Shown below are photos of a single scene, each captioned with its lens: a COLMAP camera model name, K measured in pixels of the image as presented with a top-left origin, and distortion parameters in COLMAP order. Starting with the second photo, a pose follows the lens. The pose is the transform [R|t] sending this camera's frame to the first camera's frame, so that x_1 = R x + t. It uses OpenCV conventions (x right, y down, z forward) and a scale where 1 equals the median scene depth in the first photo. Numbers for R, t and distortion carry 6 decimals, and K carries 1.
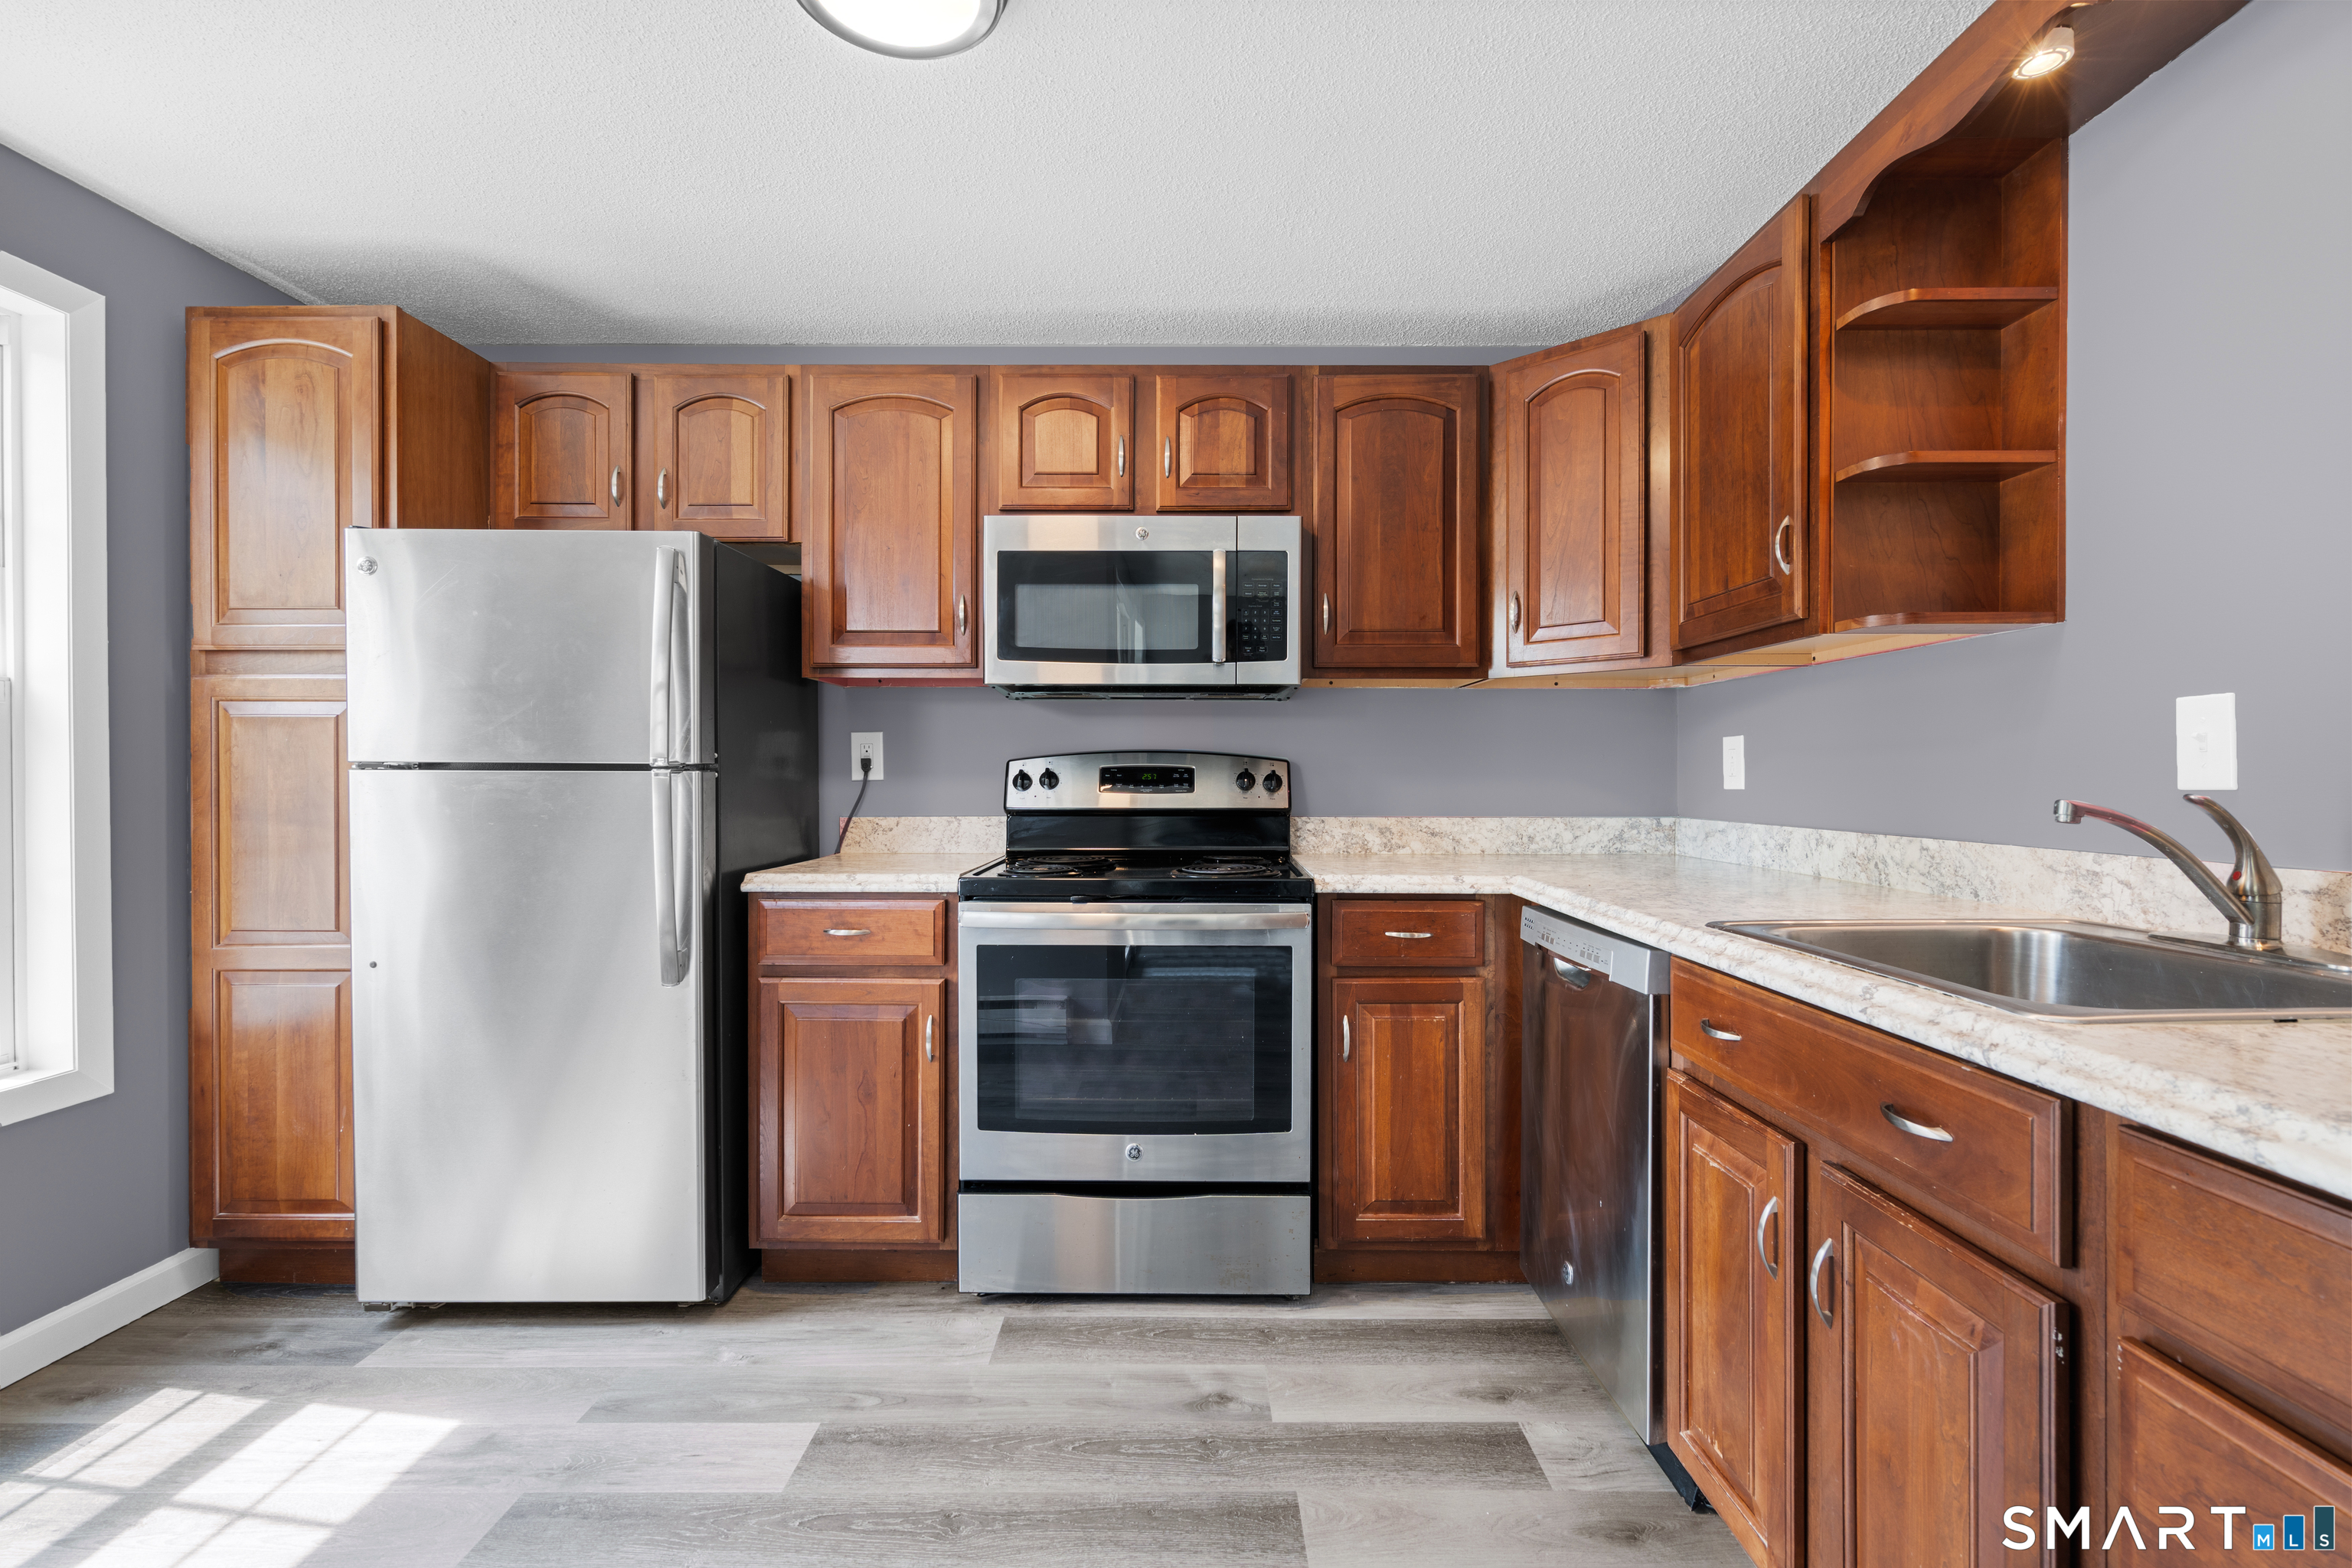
lens RADIAL K [[1062.7, 0, 1193.7], [0, 1062.7, 775.1], [0, 0, 1]] dist [-0.002741, 0.002414]
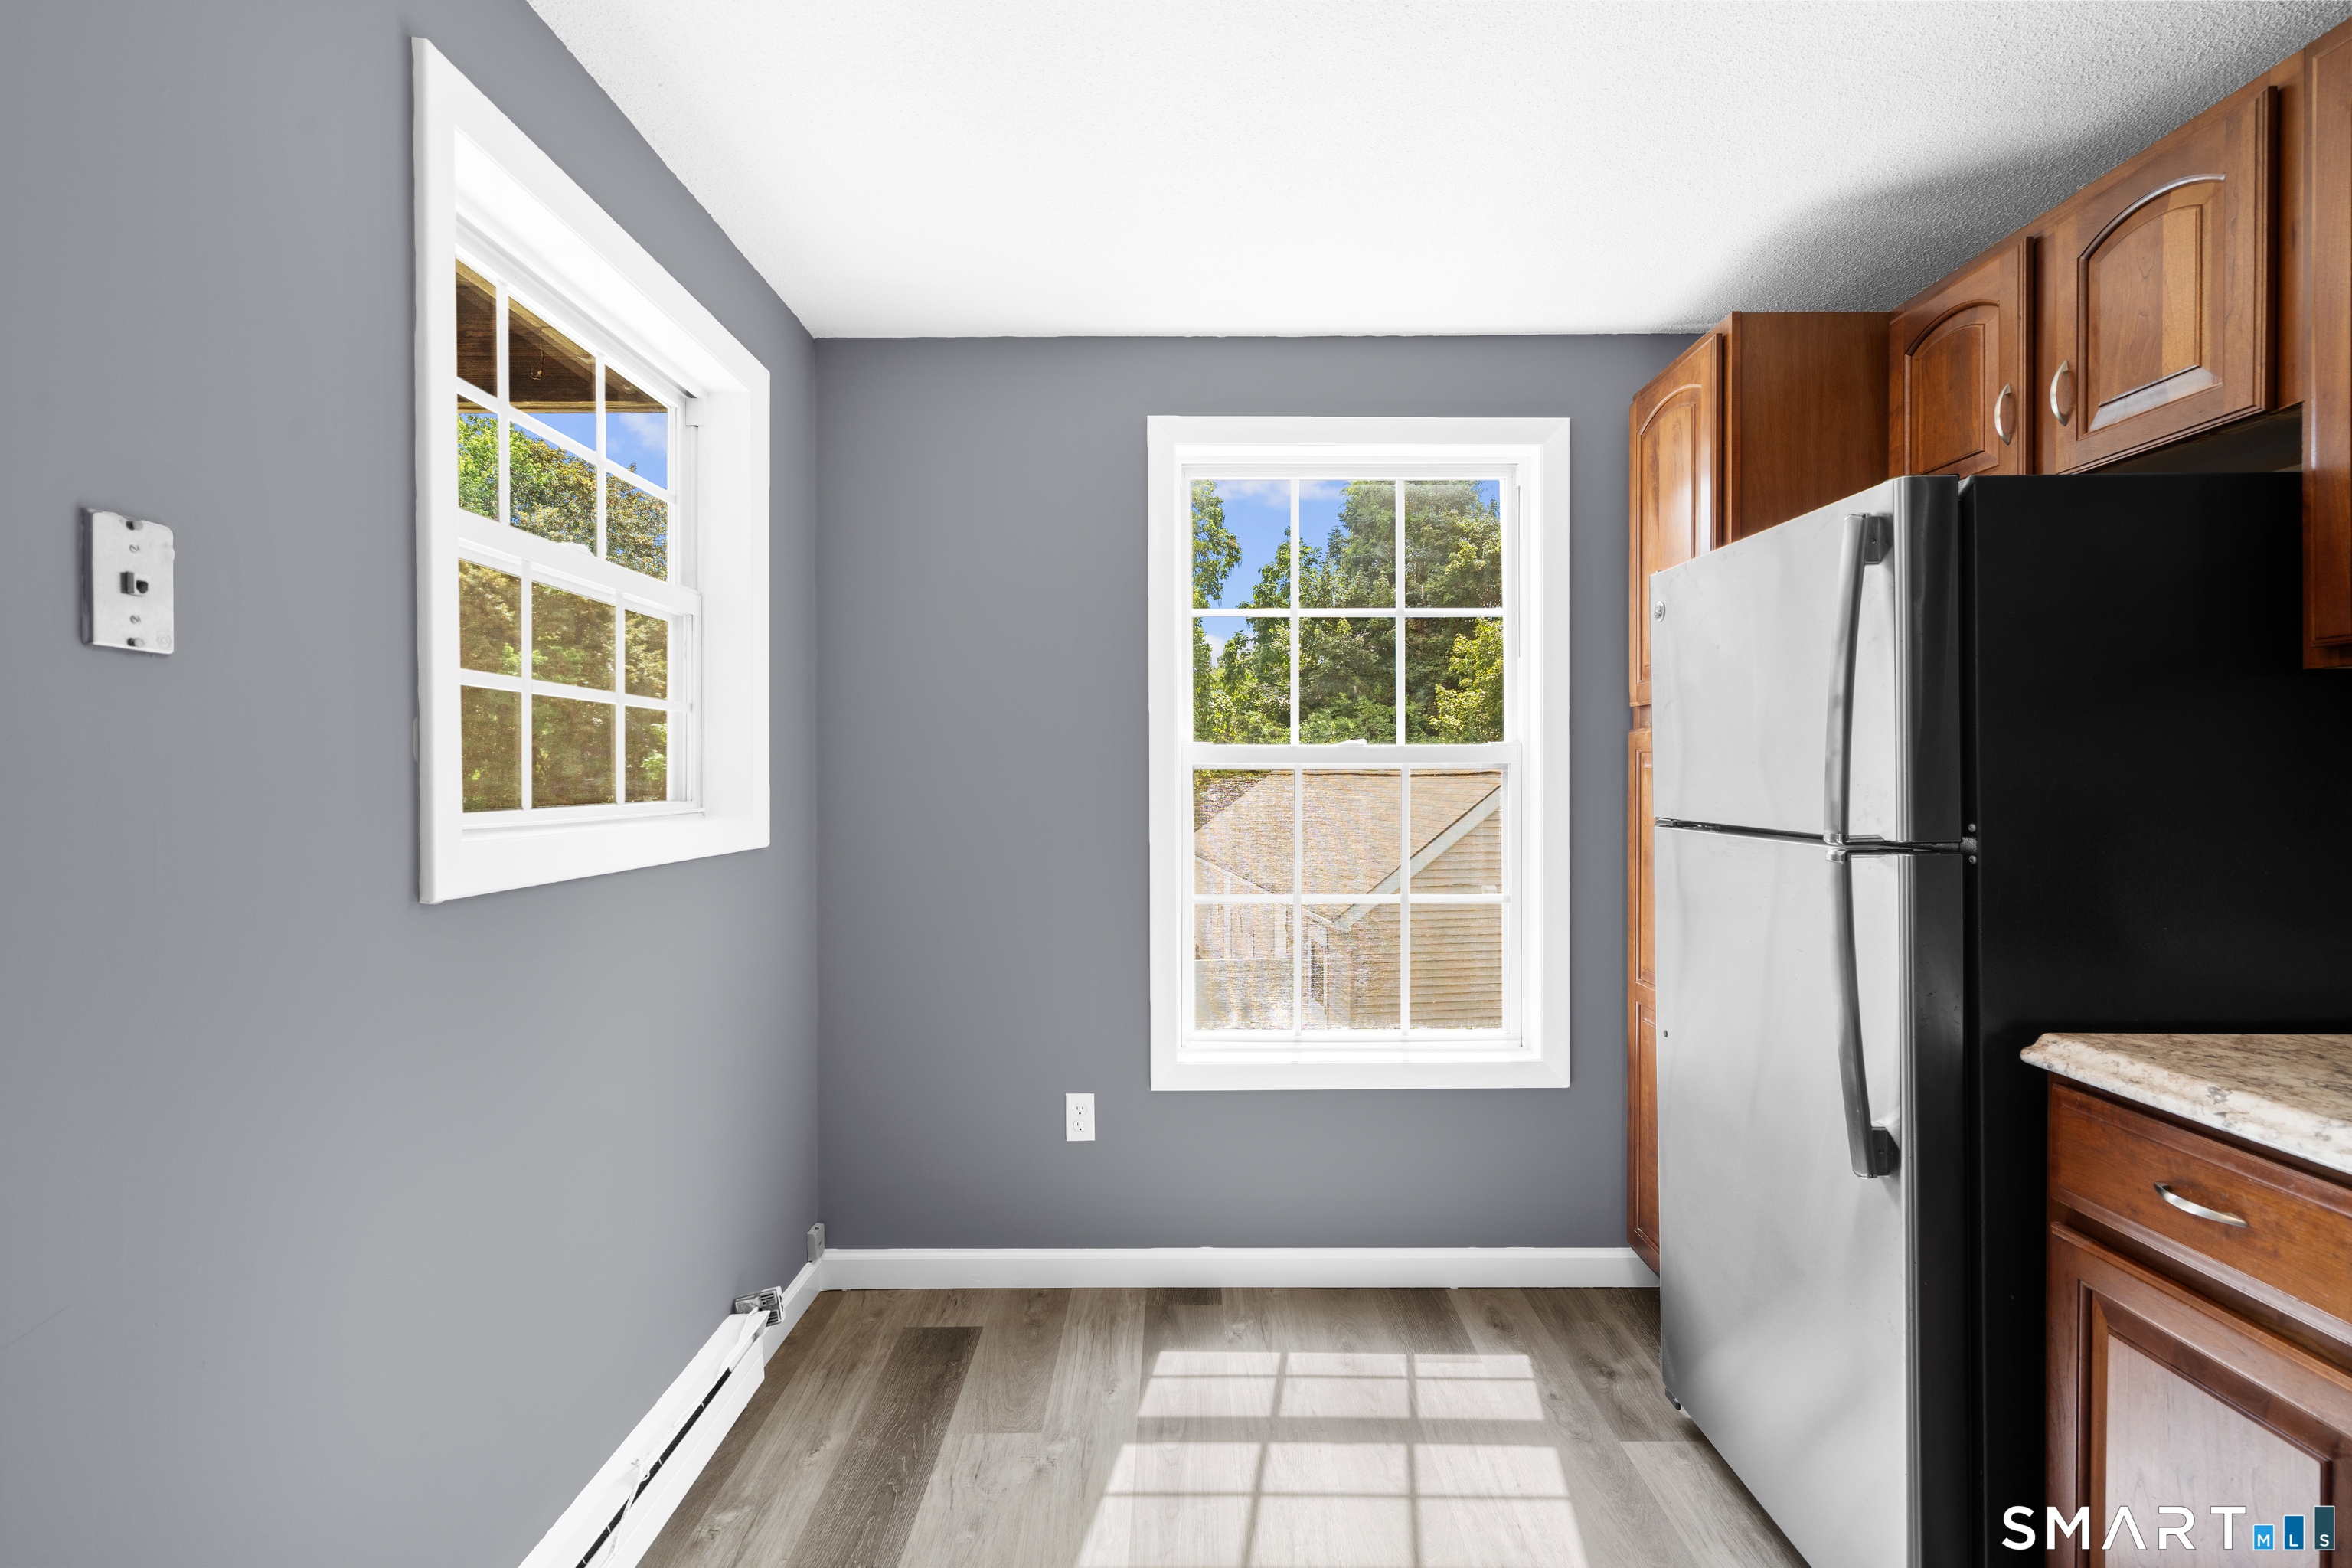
lens RADIAL K [[1062.7, 0, 1198.5], [0, 1062.7, 780.4], [0, 0, 1]] dist [-0.002741, 0.002414]
pose [[0.001399, 0.007499, -0.999971, 0.167292], [0.000321, 0.999972, 0.007500, -0.053044], [0.999999, -0.000331, 0.001397, 0.584152]]
